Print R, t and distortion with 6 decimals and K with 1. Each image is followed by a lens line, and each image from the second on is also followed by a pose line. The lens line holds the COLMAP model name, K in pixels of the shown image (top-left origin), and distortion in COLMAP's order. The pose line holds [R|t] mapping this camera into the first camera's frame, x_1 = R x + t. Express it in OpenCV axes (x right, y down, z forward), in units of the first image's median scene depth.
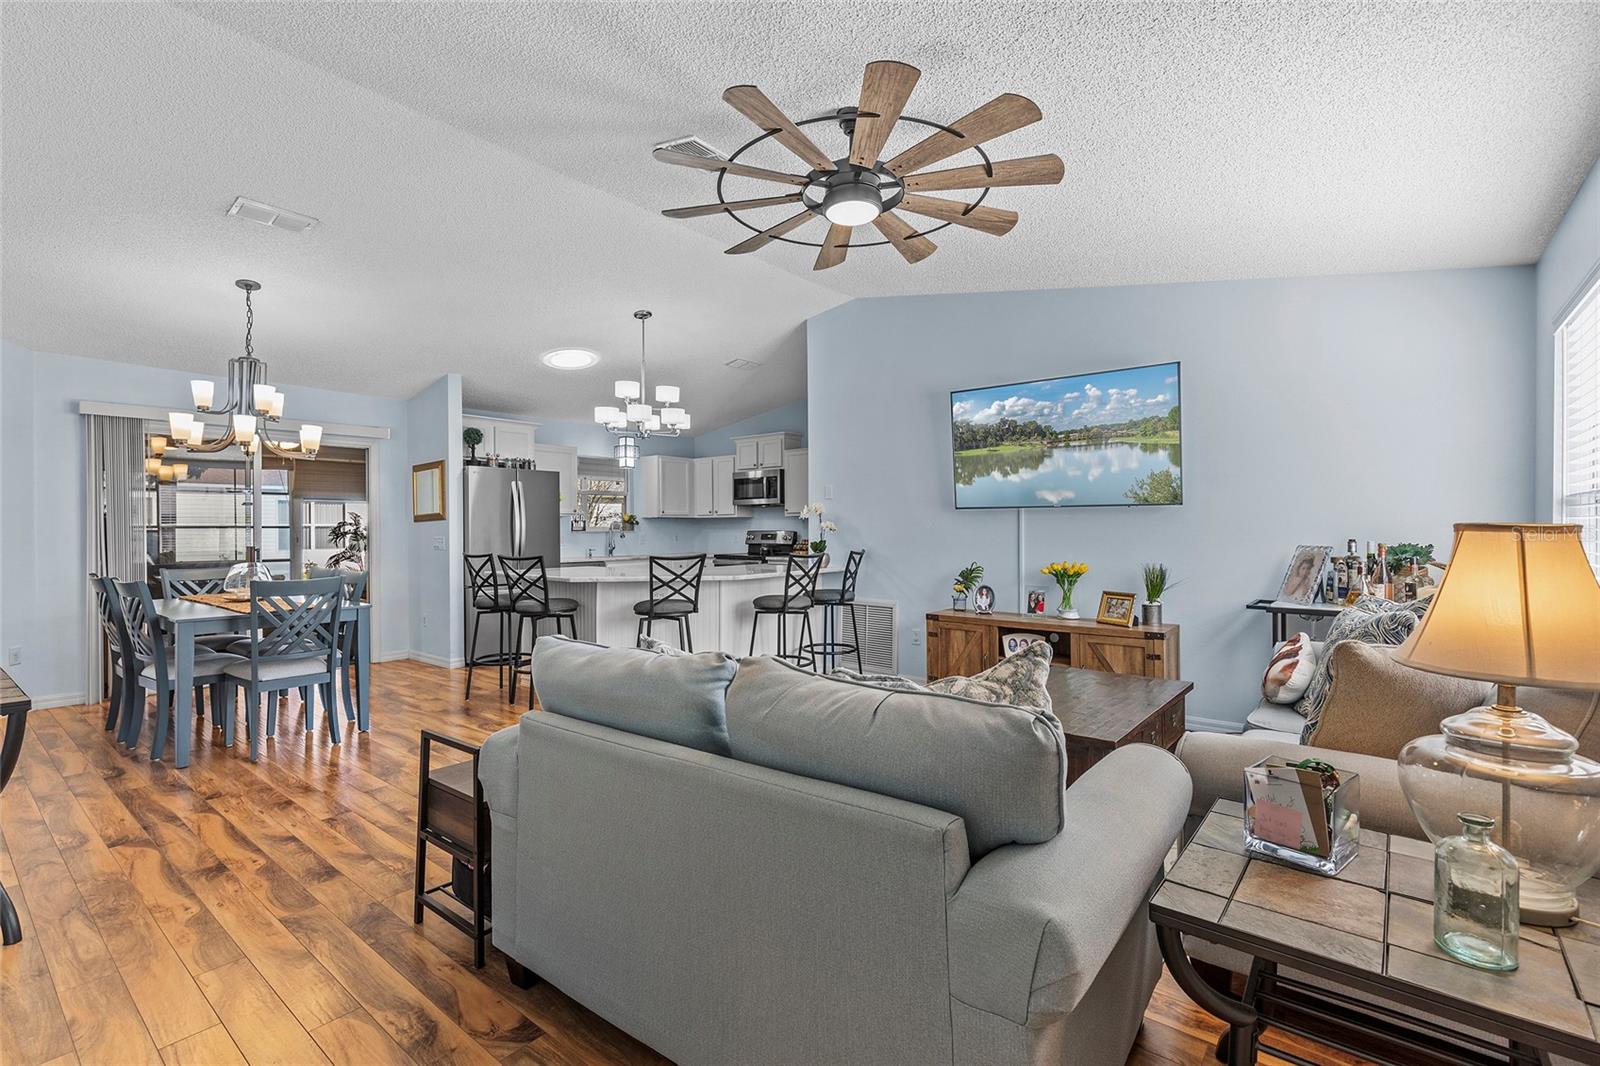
lens RADIAL K [[717.4, 0, 800.7], [0, 717.4, 531.3], [0, 0, 1]] dist [0.005528, -0.000705]
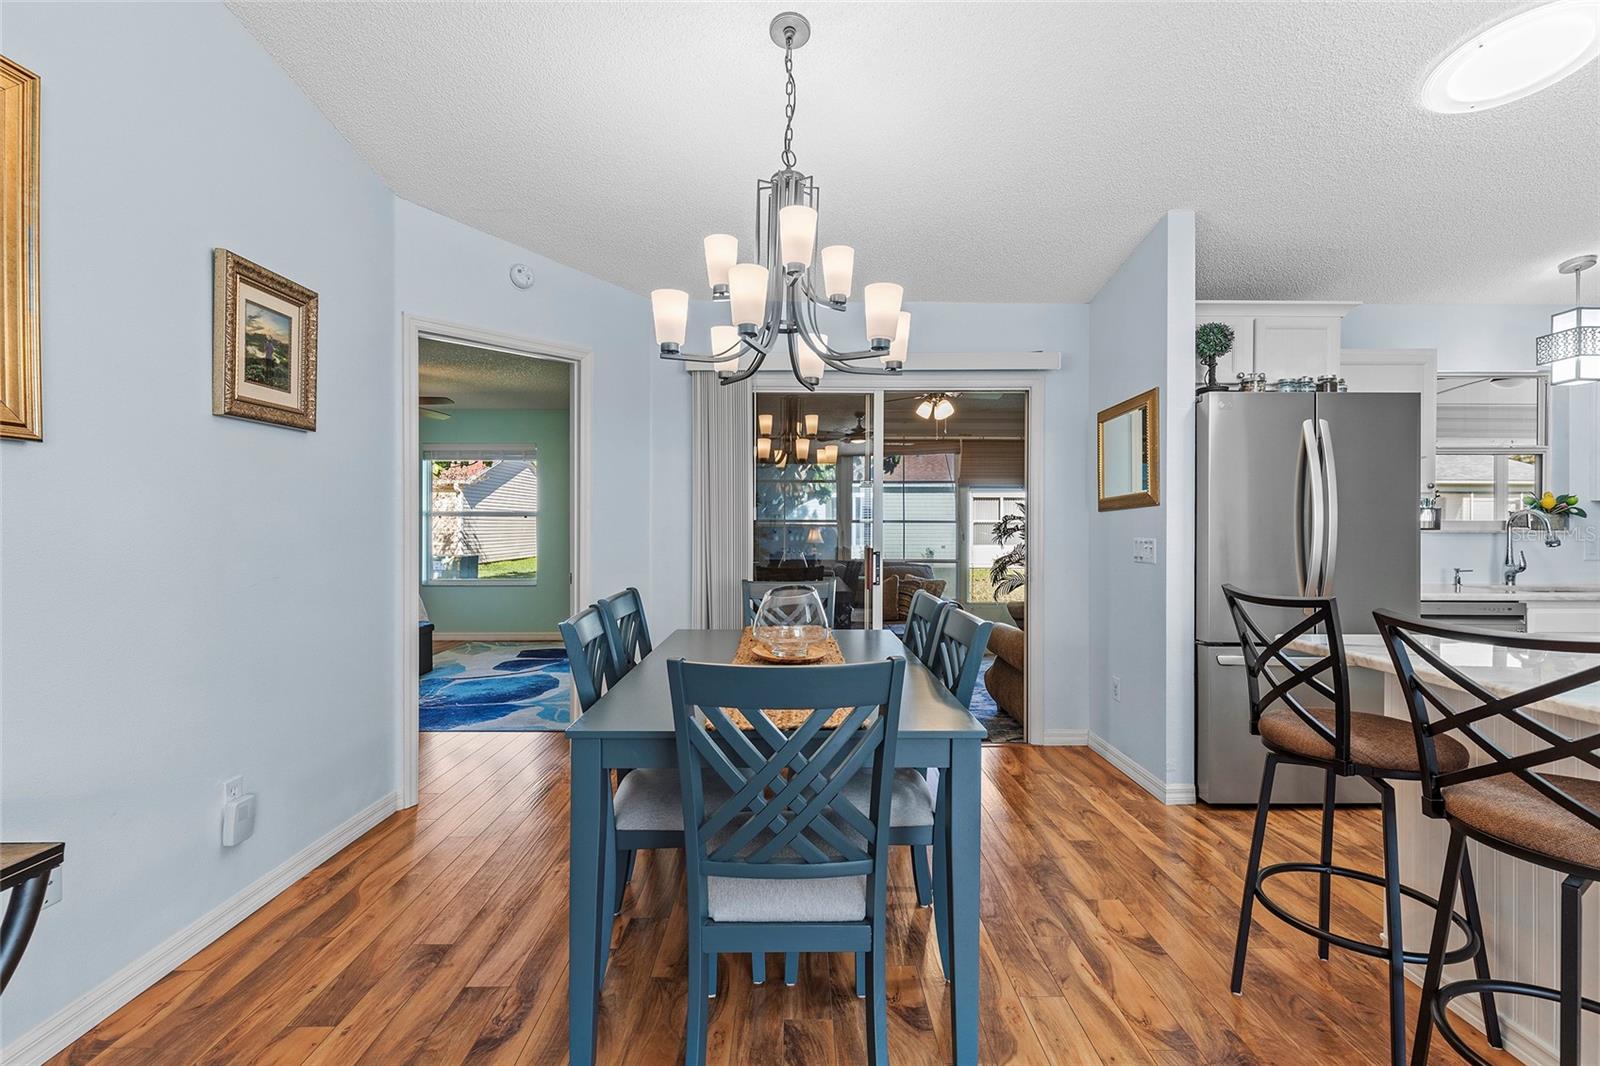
lens RADIAL K [[721.0, 0, 798.5], [0, 721.0, 529.5], [0, 0, 1]] dist [0.005973, -0.000758]
pose [[0.632277, 0.009074, -0.774689, -0.334398], [-0.007950, 0.999955, 0.005224, 0.000593], [0.774702, 0.002856, 0.632321, 0.618139]]
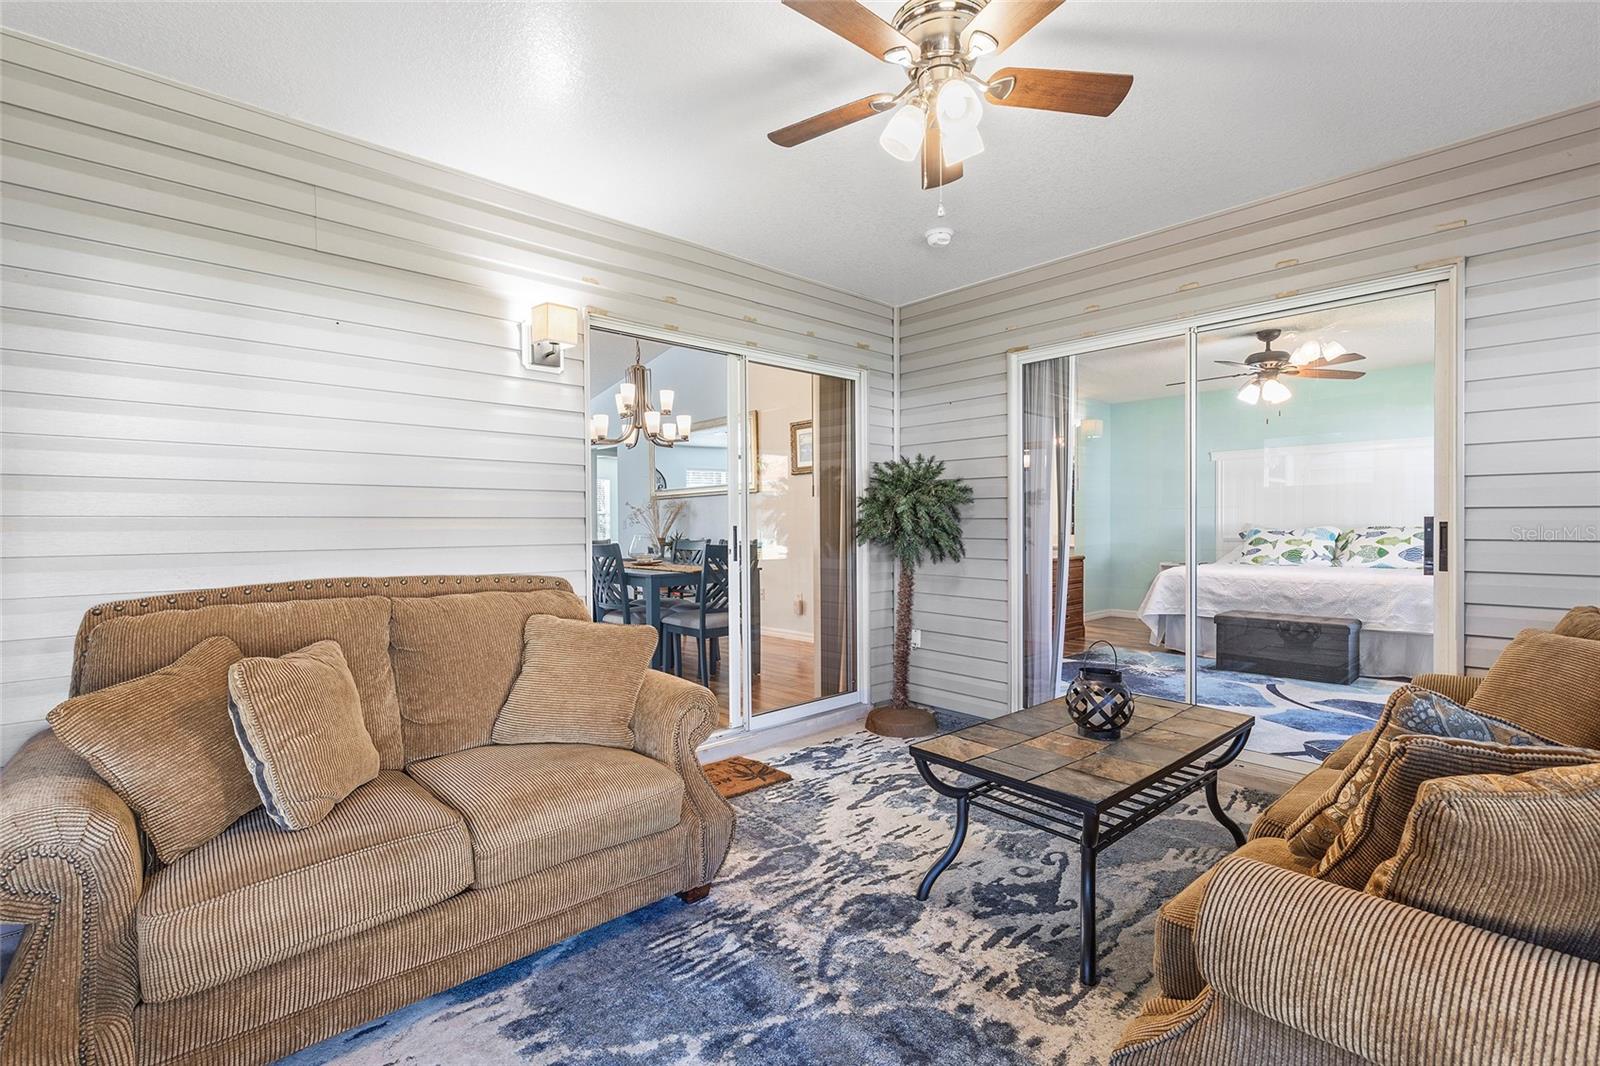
lens RADIAL K [[717.4, 0, 800.7], [0, 717.4, 531.3], [0, 0, 1]] dist [0.005528, -0.000705]
pose [[-0.989849, 0.009256, 0.141821, -1.080525], [0.011304, 0.999843, 0.013639, 0.025641], [-0.141673, 0.015104, -0.989798, 1.940163]]
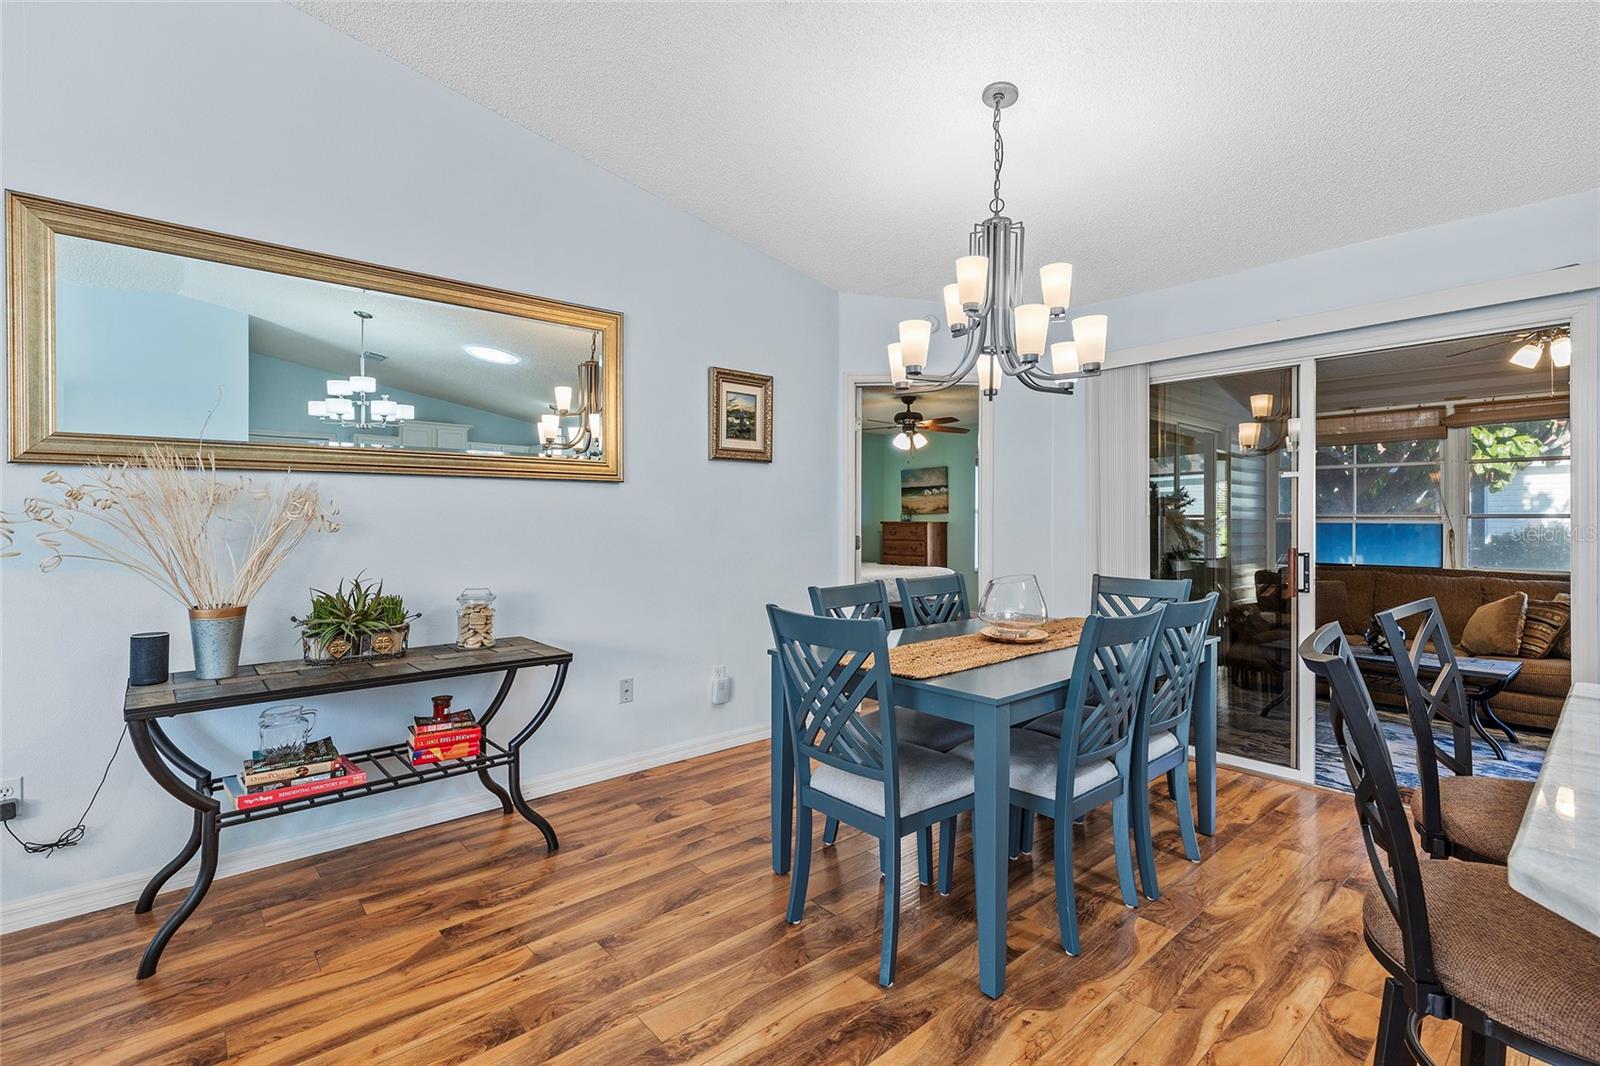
lens RADIAL K [[722.7, 0, 797.3], [0, 722.7, 518.5], [0, 0, 1]] dist [0.008845, -0.000368]
pose [[-0.176115, 0.000927, -0.984369, -0.148560], [-0.005197, 0.999985, 0.001872, -0.001827], [0.984356, 0.005445, -0.176108, 0.846744]]
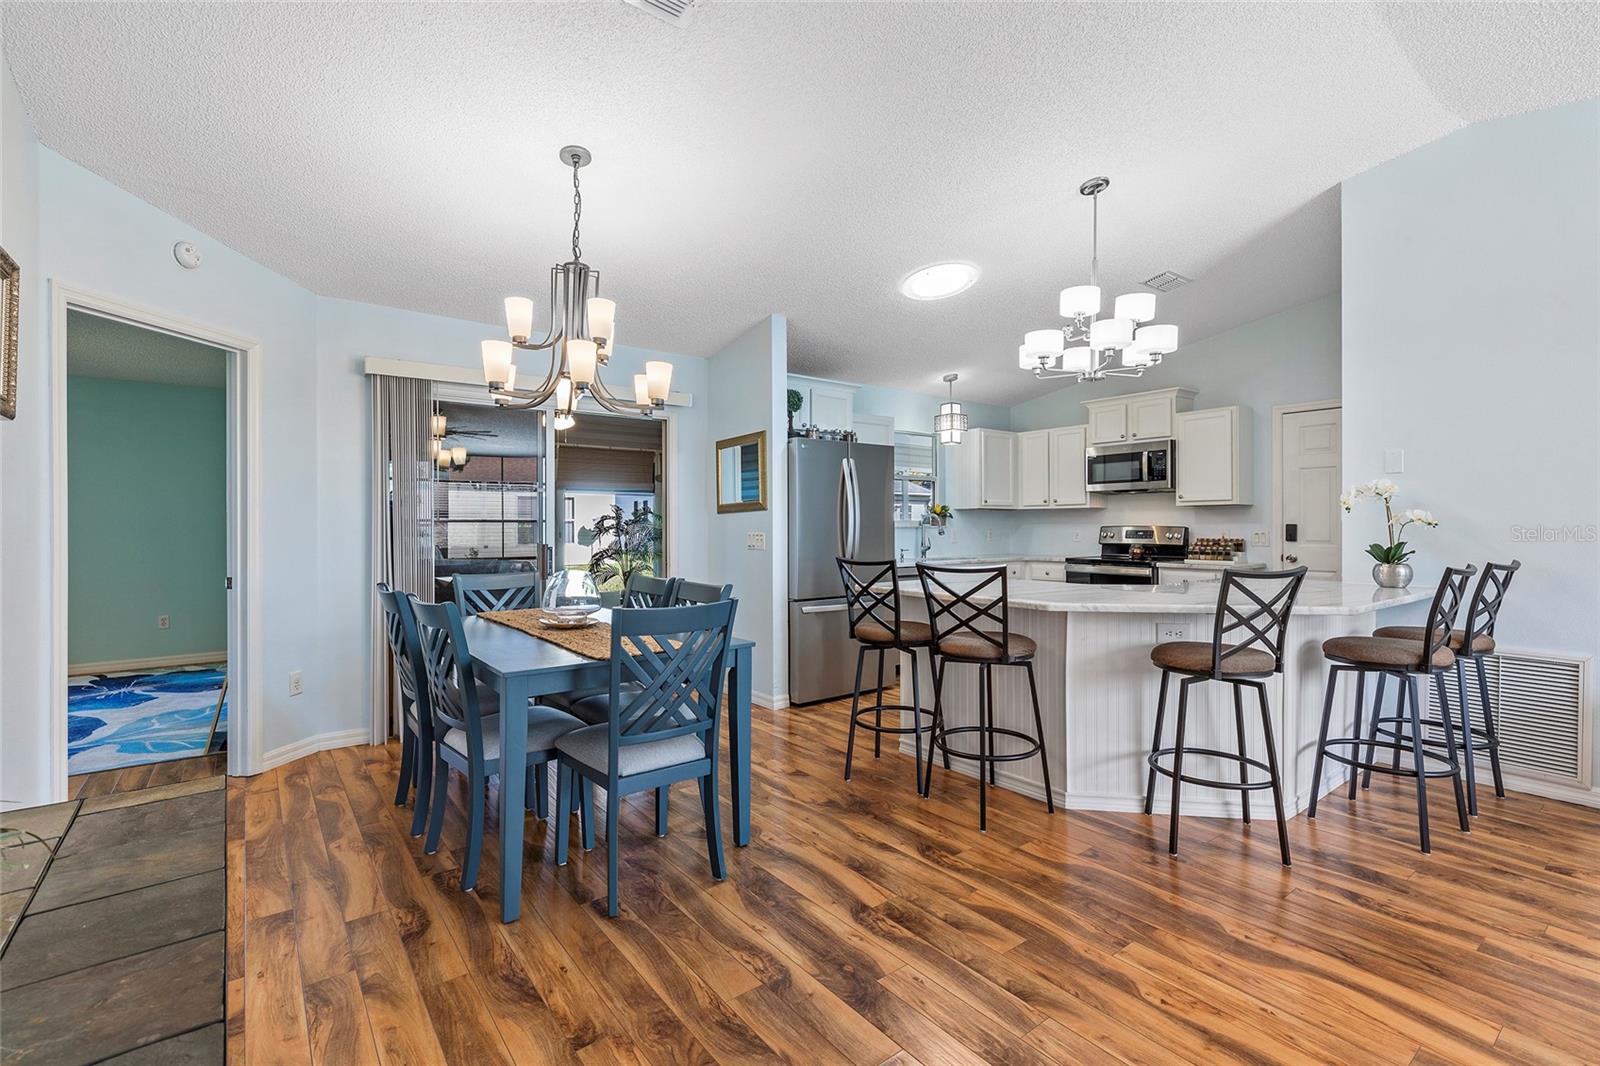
lens RADIAL K [[721.2, 0, 799.6], [0, 721.2, 525.3], [0, 0, 1]] dist [0.010660, -0.001430]
pose [[0.971860, 0.001985, -0.235550, -0.363672], [-0.002653, 0.999993, -0.002520, 0.002150], [0.235543, 0.003074, 0.971859, 0.354906]]
